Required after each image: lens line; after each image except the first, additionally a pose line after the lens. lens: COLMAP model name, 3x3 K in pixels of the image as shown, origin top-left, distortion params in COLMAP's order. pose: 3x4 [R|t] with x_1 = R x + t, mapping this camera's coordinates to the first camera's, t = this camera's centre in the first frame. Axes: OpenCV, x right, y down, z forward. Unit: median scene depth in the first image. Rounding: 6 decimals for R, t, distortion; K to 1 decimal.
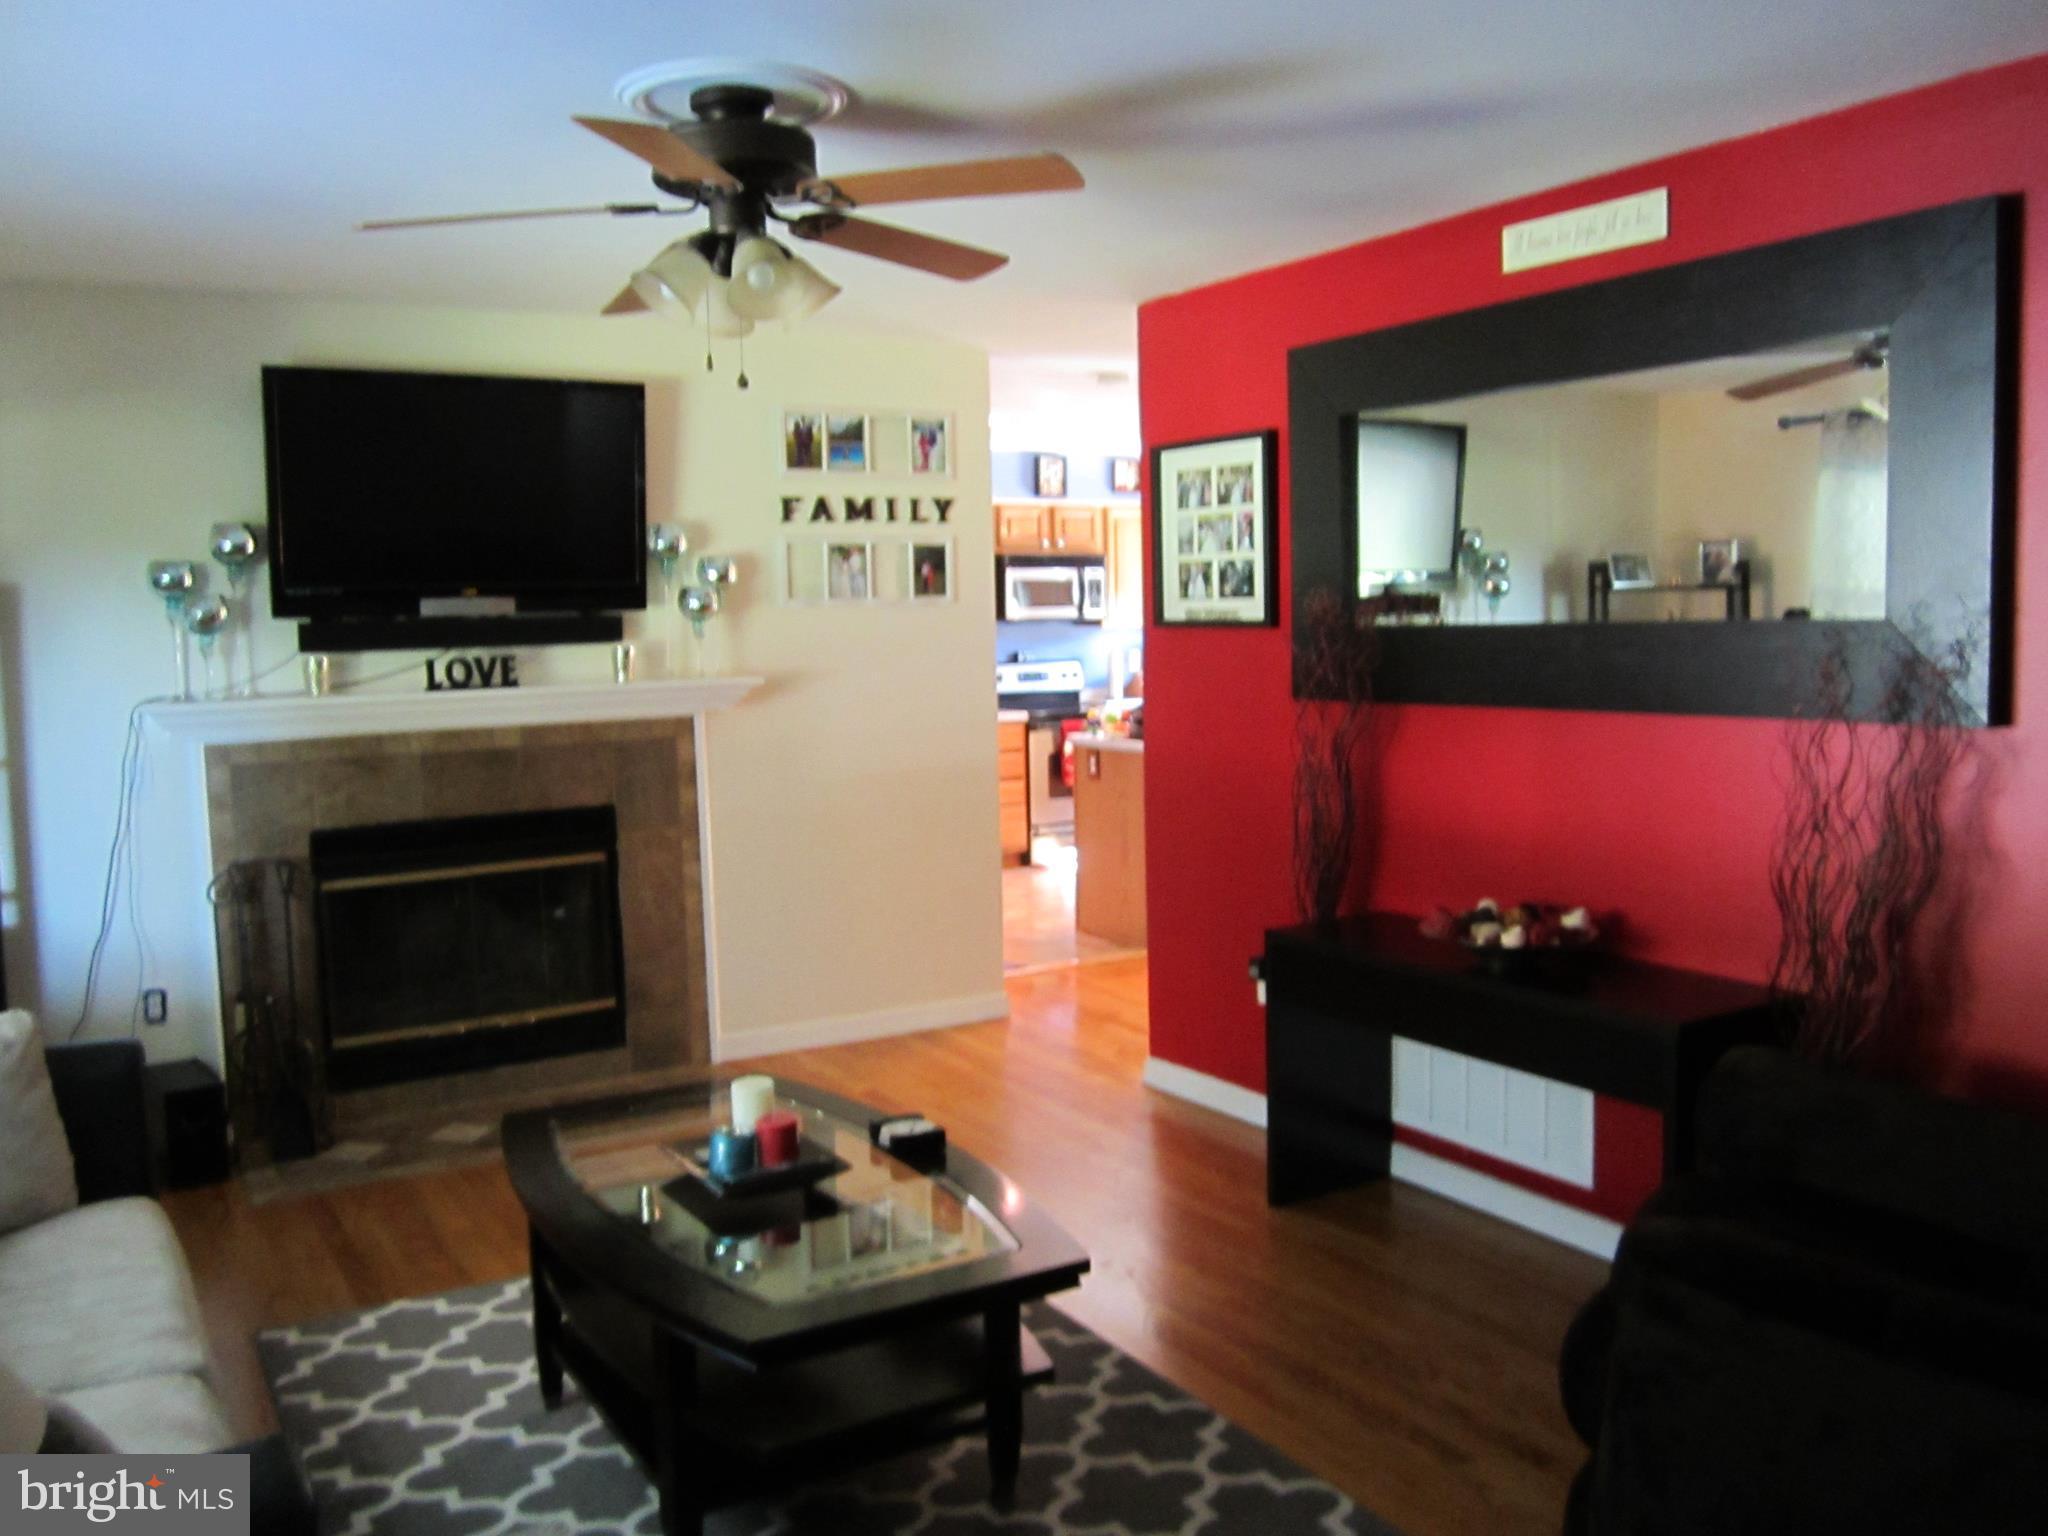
lens RADIAL K [[1699.8, 0, 1024.0], [0, 1699.8, 768.0], [0, 0, 1]] dist [-0.035331, -0.009577]
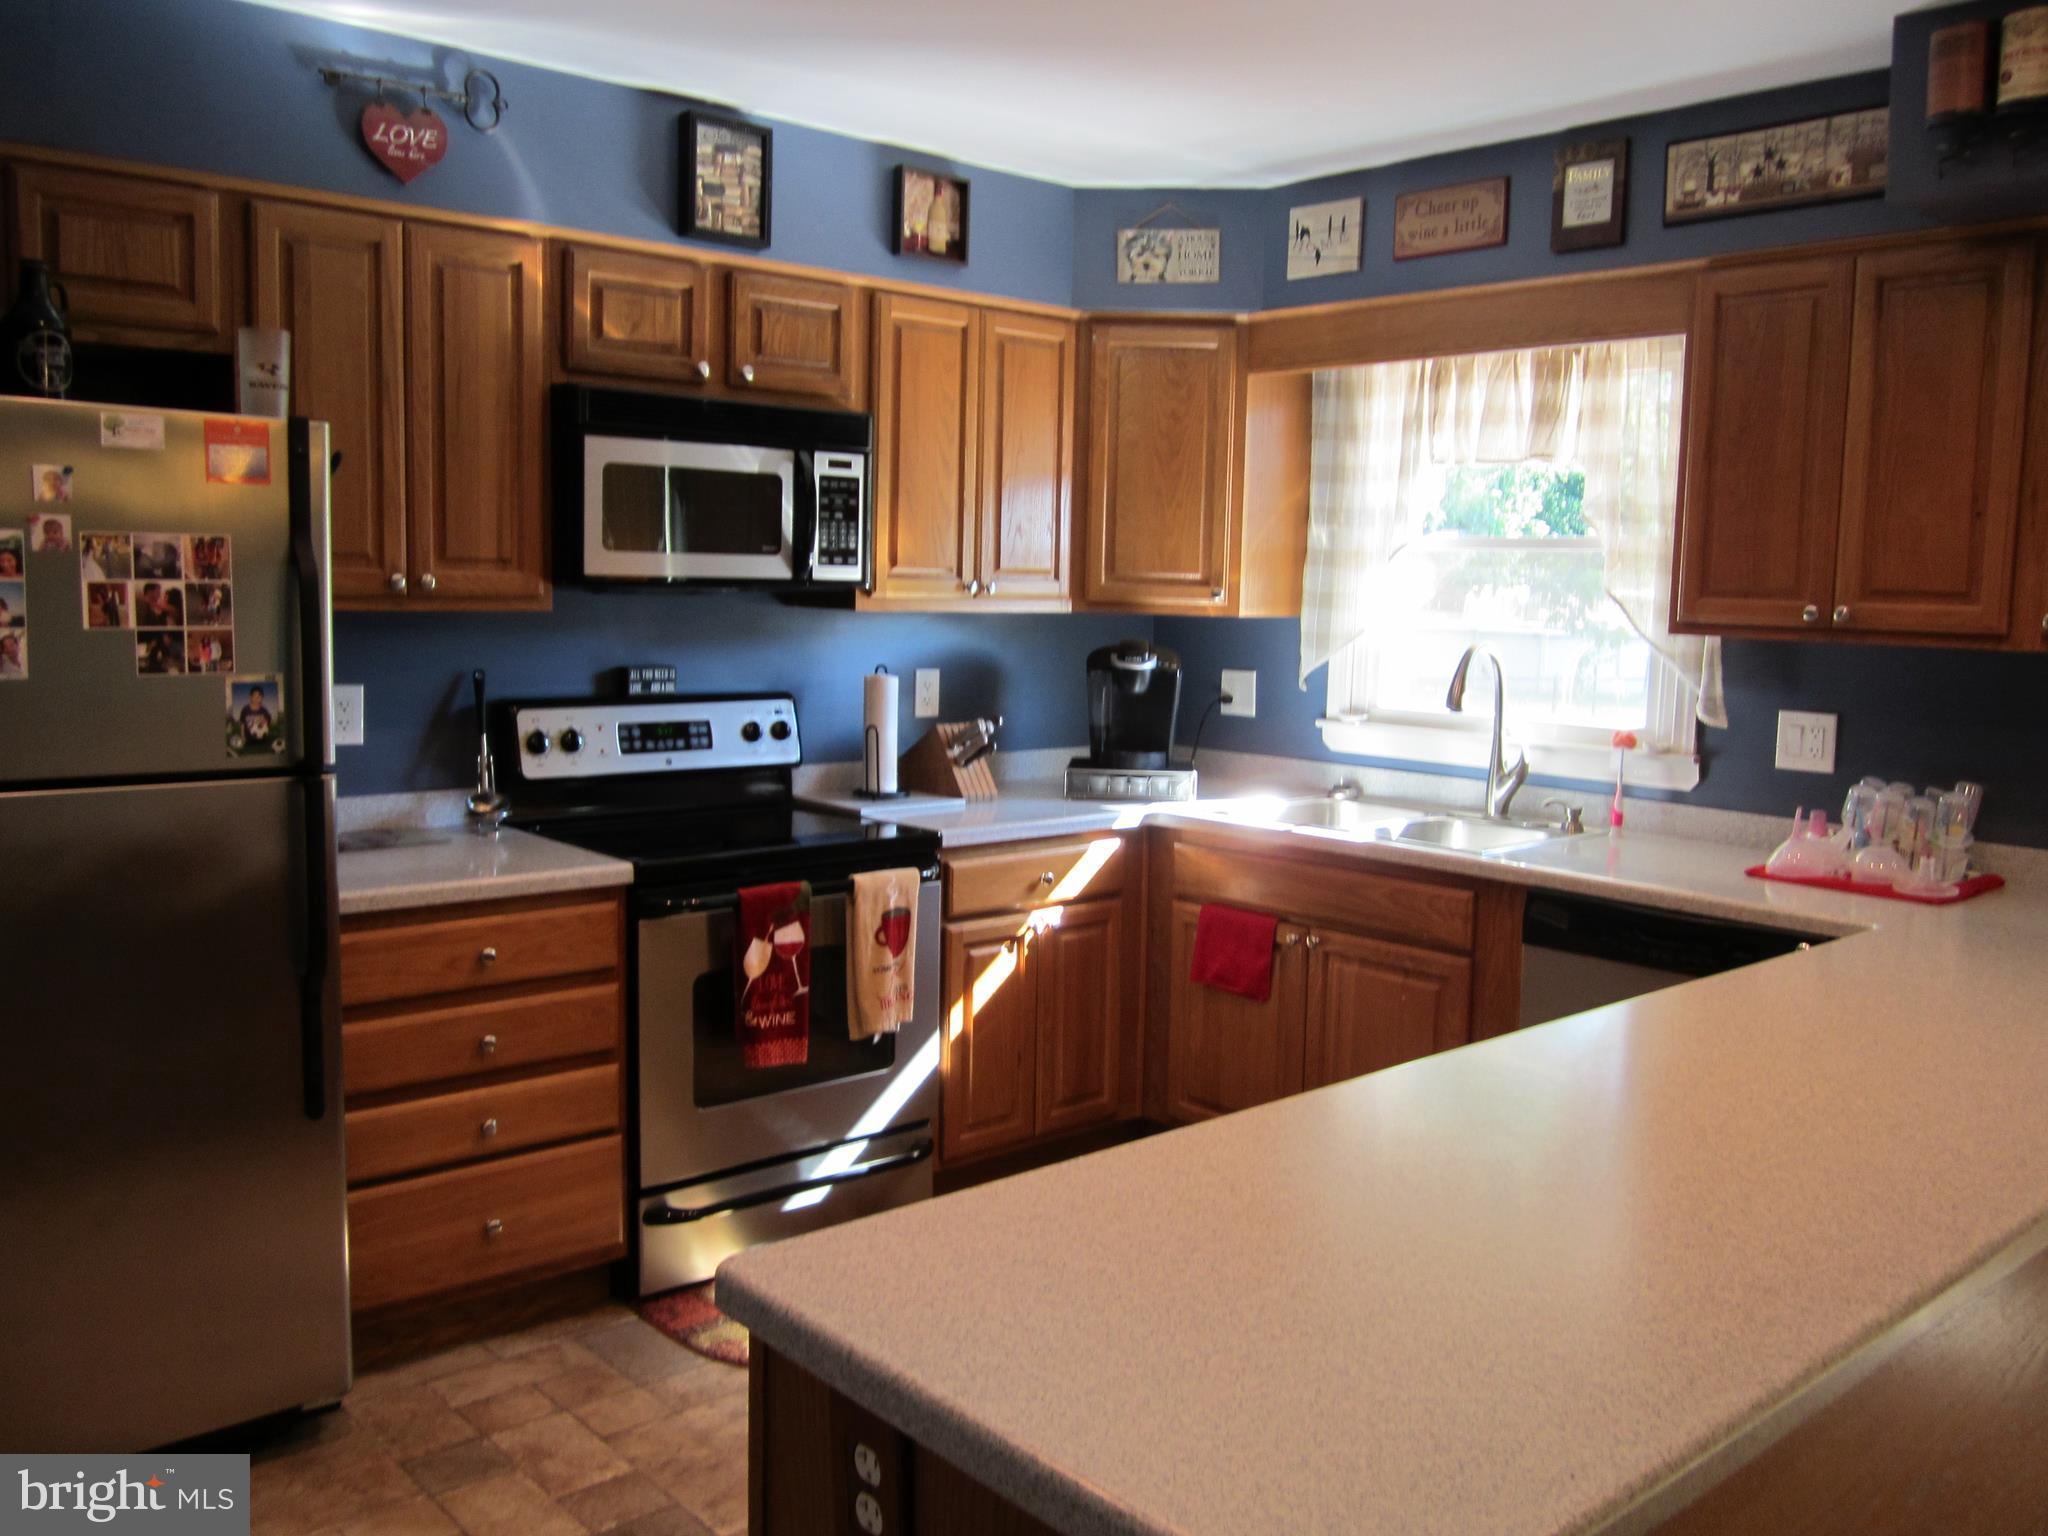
lens RADIAL K [[1699.8, 0, 1024.0], [0, 1699.8, 768.0], [0, 0, 1]] dist [-0.035331, -0.009577]
pose [[0.985197, 0.022691, 0.169919, 0.010880], [-0.023655, 0.999713, 0.003654, -0.027916], [-0.169788, -0.007619, 0.985451, 0.346973]]
